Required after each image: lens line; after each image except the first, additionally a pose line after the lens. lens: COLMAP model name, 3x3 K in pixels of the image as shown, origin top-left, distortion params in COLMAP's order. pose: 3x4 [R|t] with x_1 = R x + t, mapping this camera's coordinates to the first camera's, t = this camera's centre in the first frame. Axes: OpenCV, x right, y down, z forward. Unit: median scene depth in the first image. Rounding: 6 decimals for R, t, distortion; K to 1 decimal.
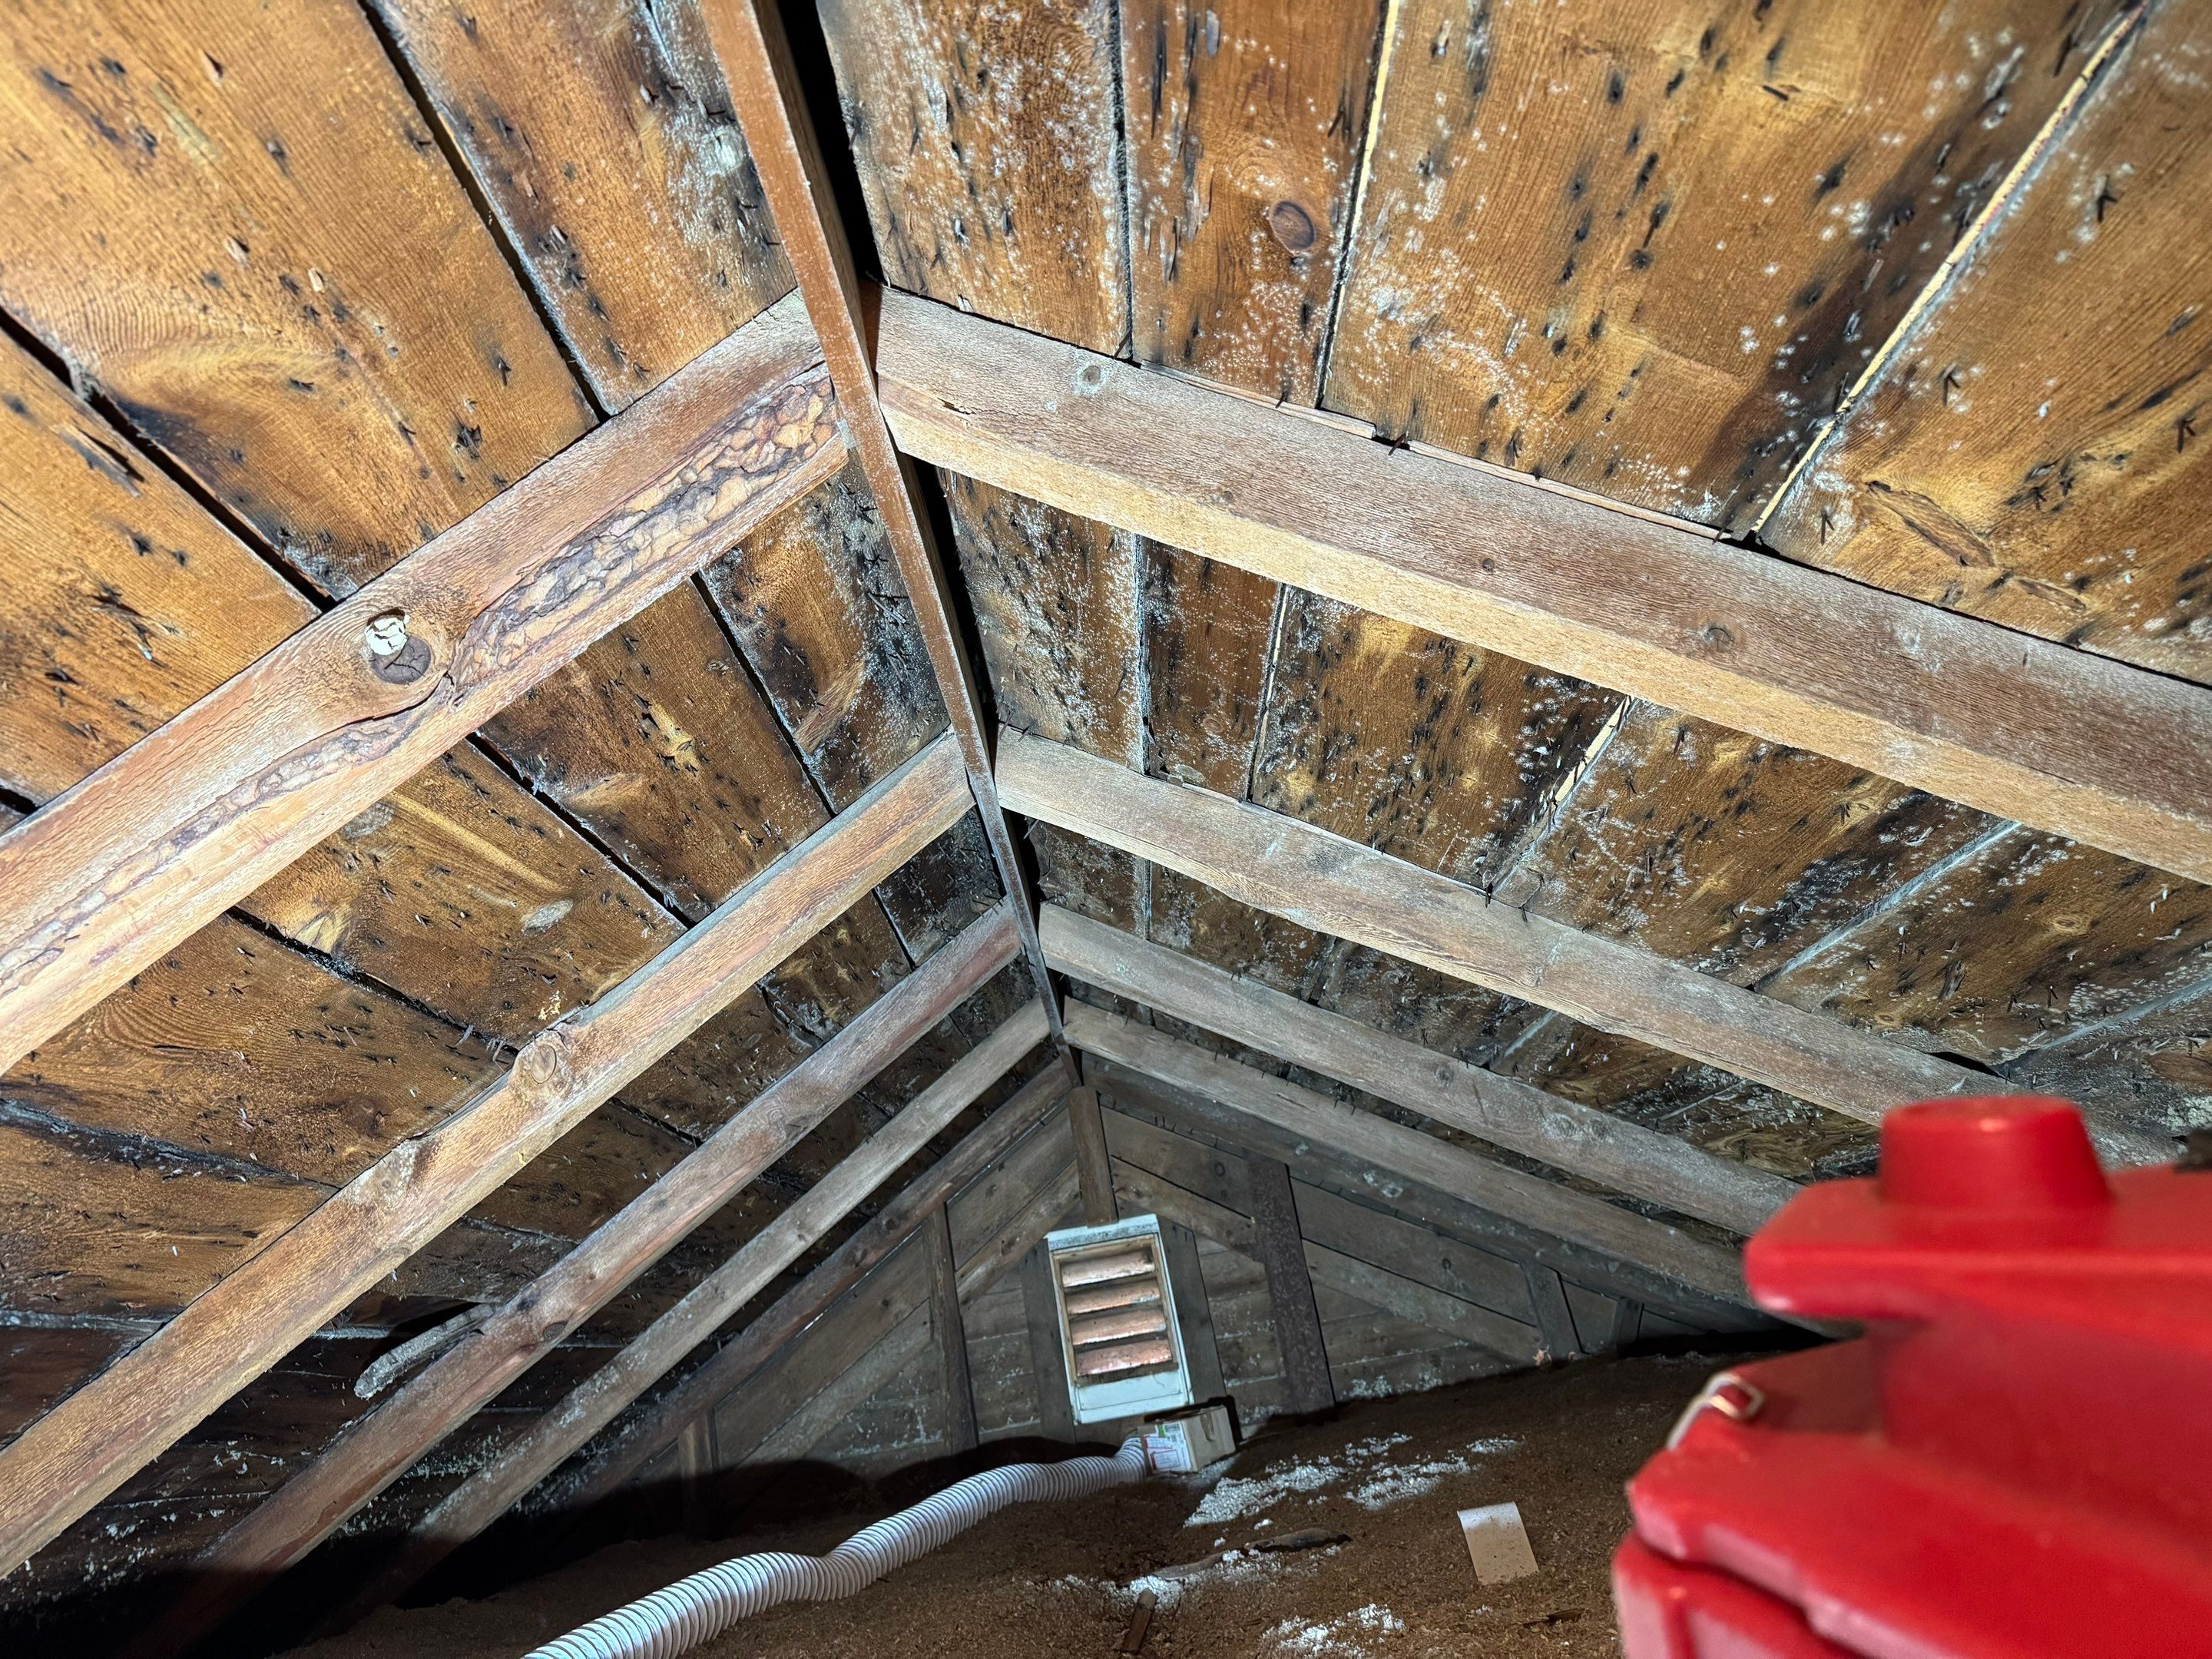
lens RADIAL K [[1566.8, 0, 1099.1], [0, 1566.8, 811.6], [0, 0, 1]] dist [0.023057, -0.027679]
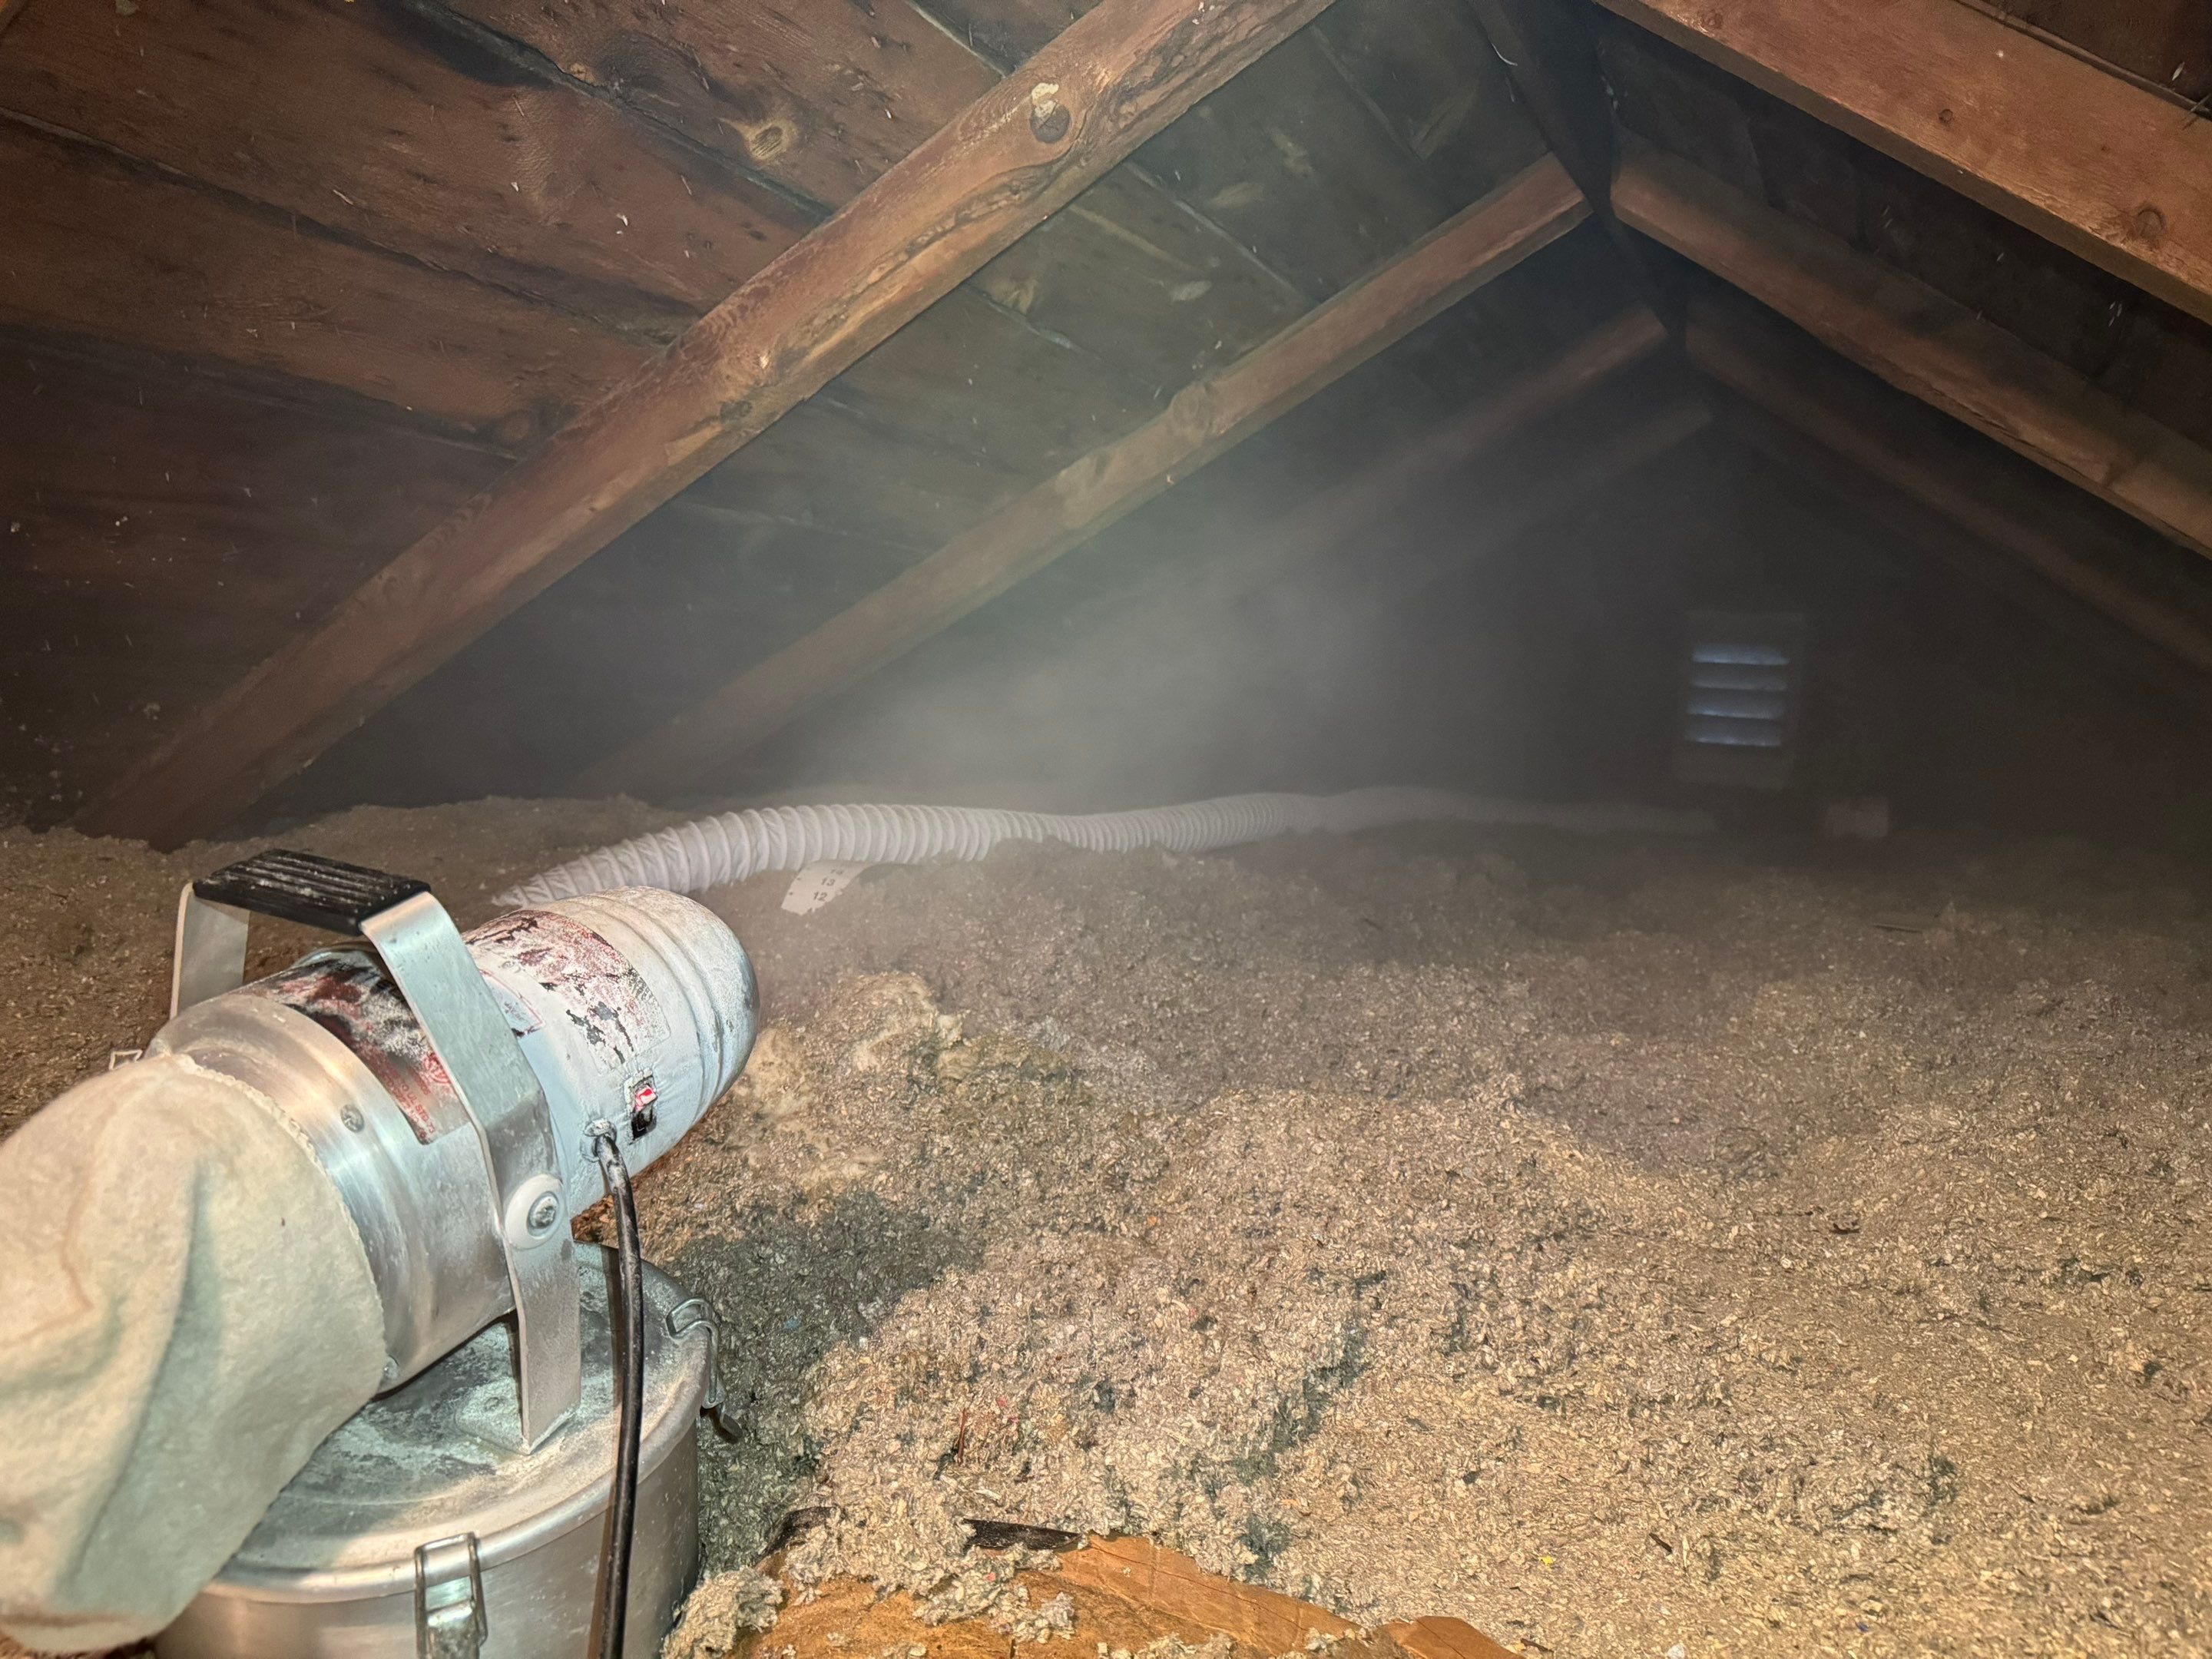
lens RADIAL K [[1582.7, 0, 1111.0], [0, 1582.7, 831.6], [0, 0, 1]] dist [0.019296, -0.022707]
pose [[0.882276, 0.263586, -0.390014, 0.287216], [-0.067775, 0.891023, 0.448869, -0.165551], [0.465828, -0.369594, 0.803993, -0.288553]]
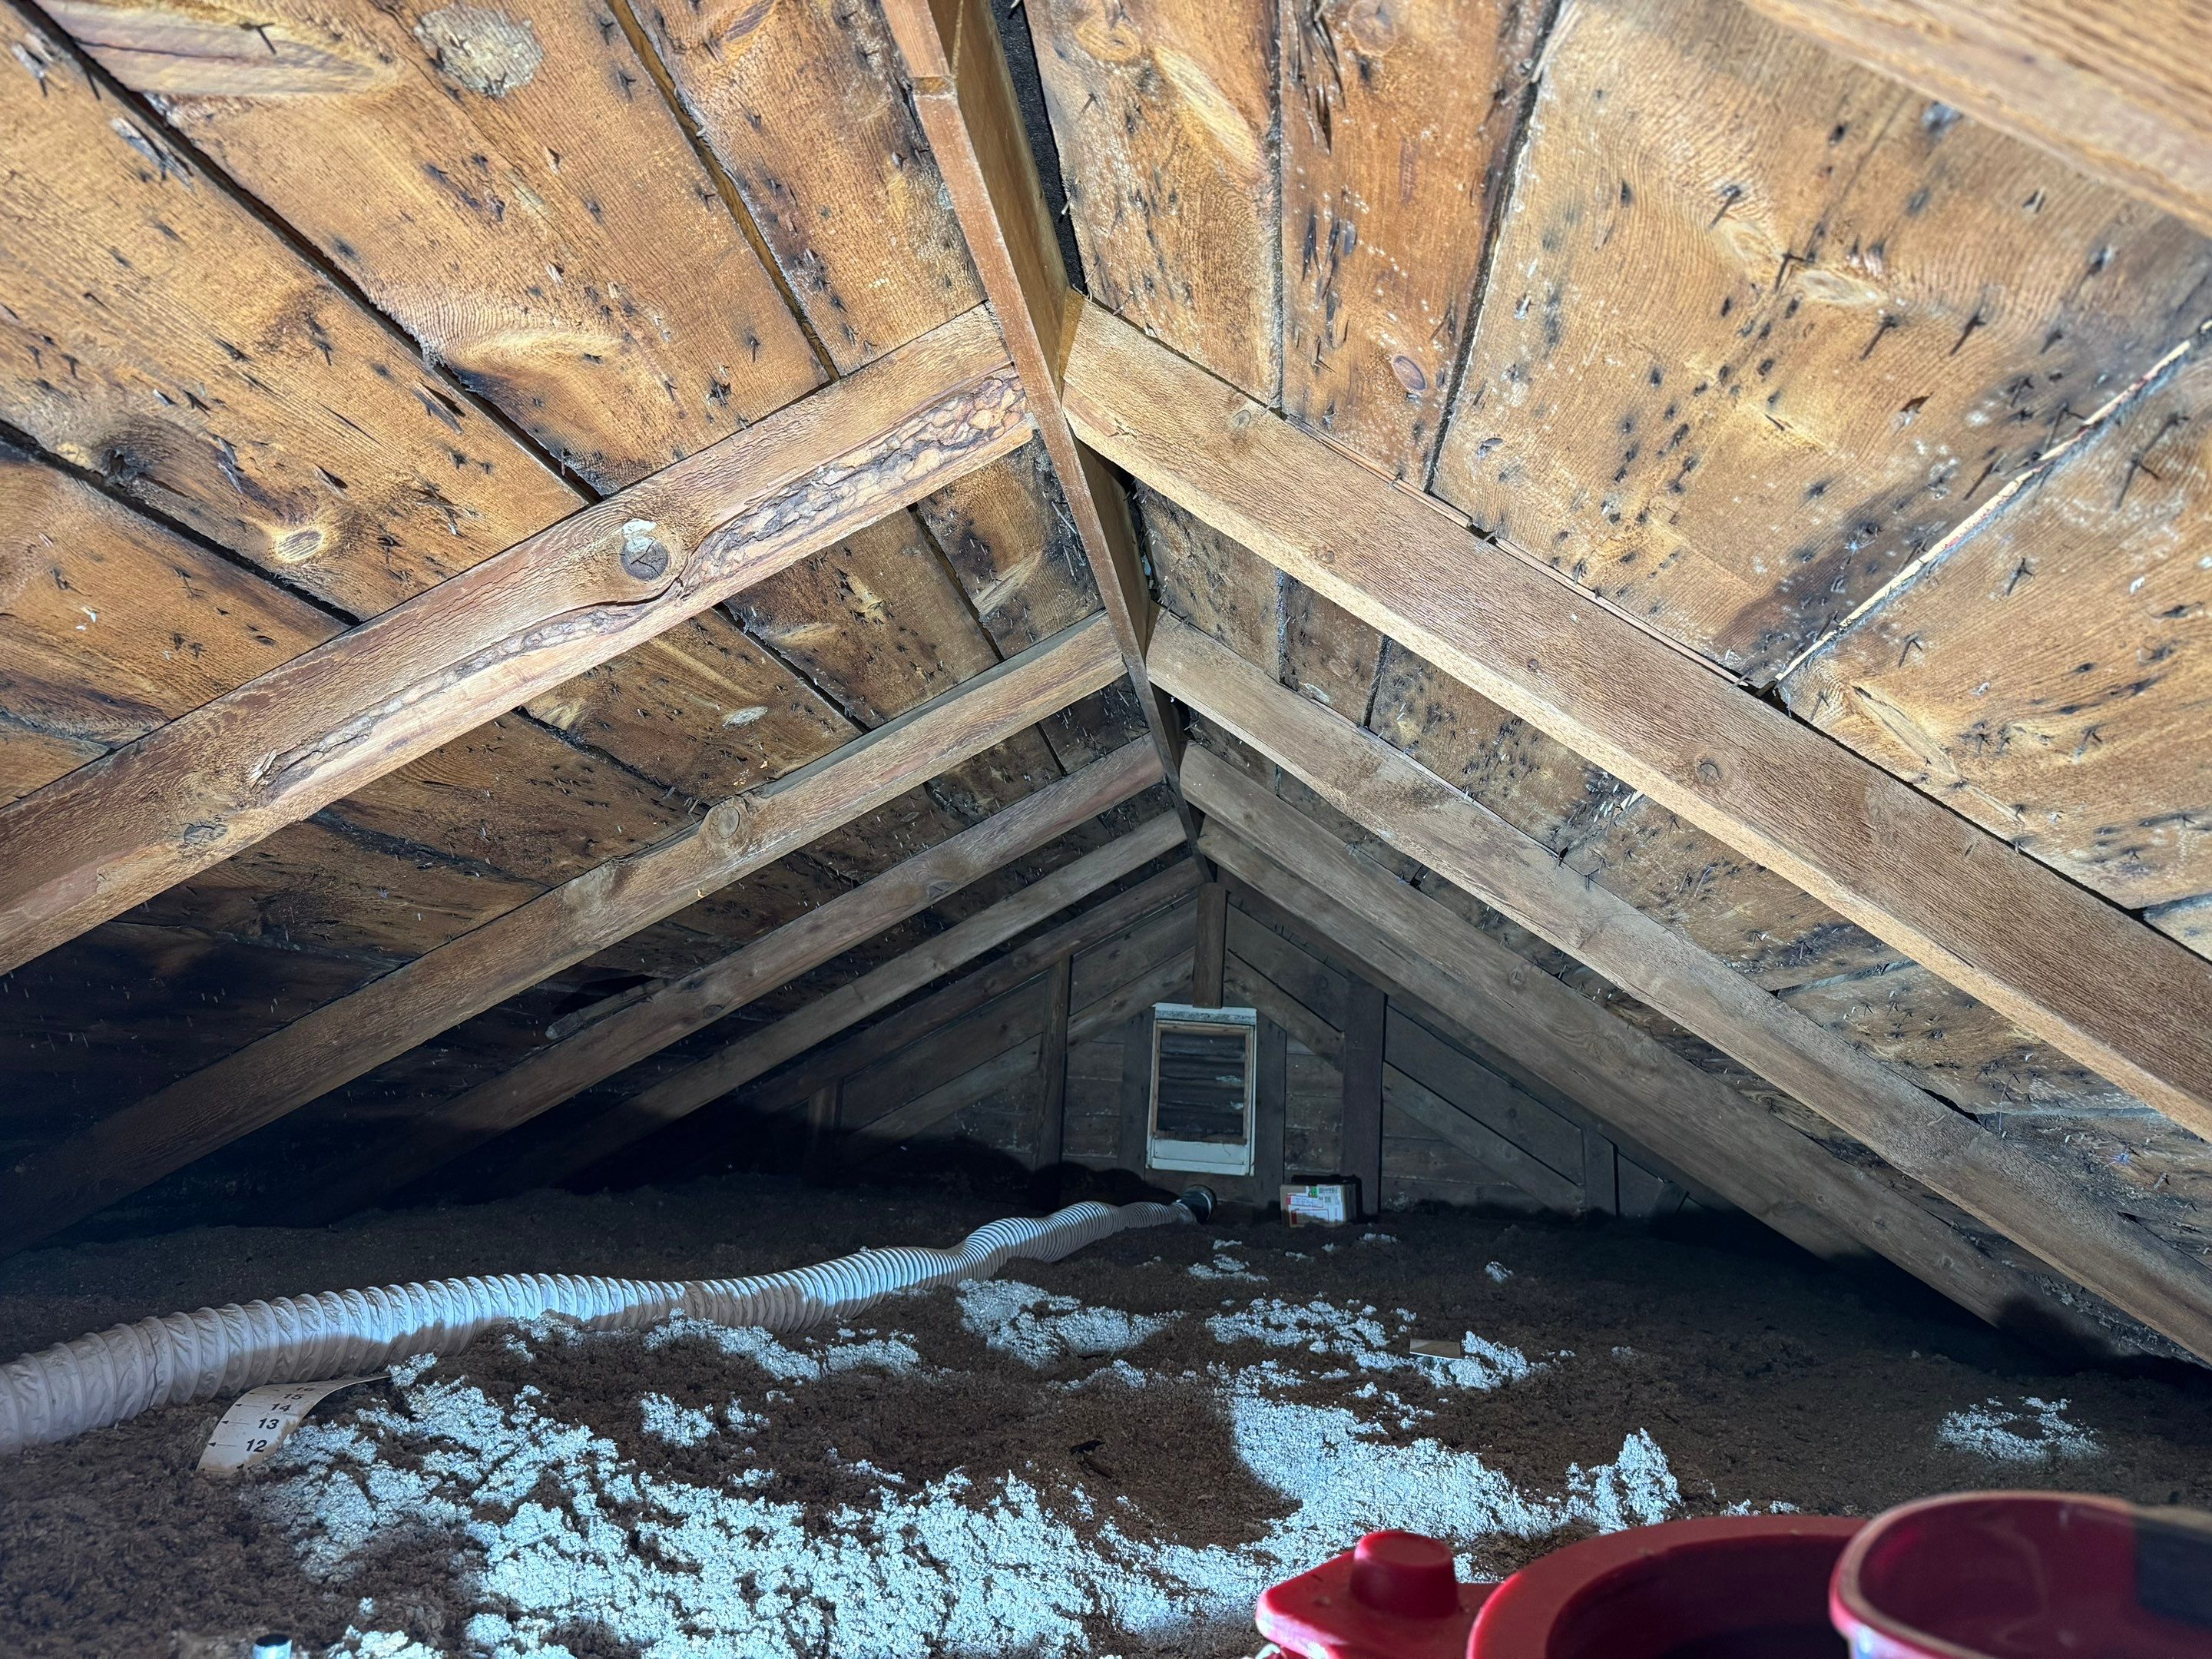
lens RADIAL K [[1549.5, 0, 1119.0], [0, 1549.5, 832.9], [0, 0, 1]] dist [0.114233, -0.193124]
pose [[0.971742, 0.214589, -0.098331, 0.087334], [-0.193004, 0.962152, 0.192389, -0.194785], [0.135894, -0.167975, 0.976380, -0.192008]]
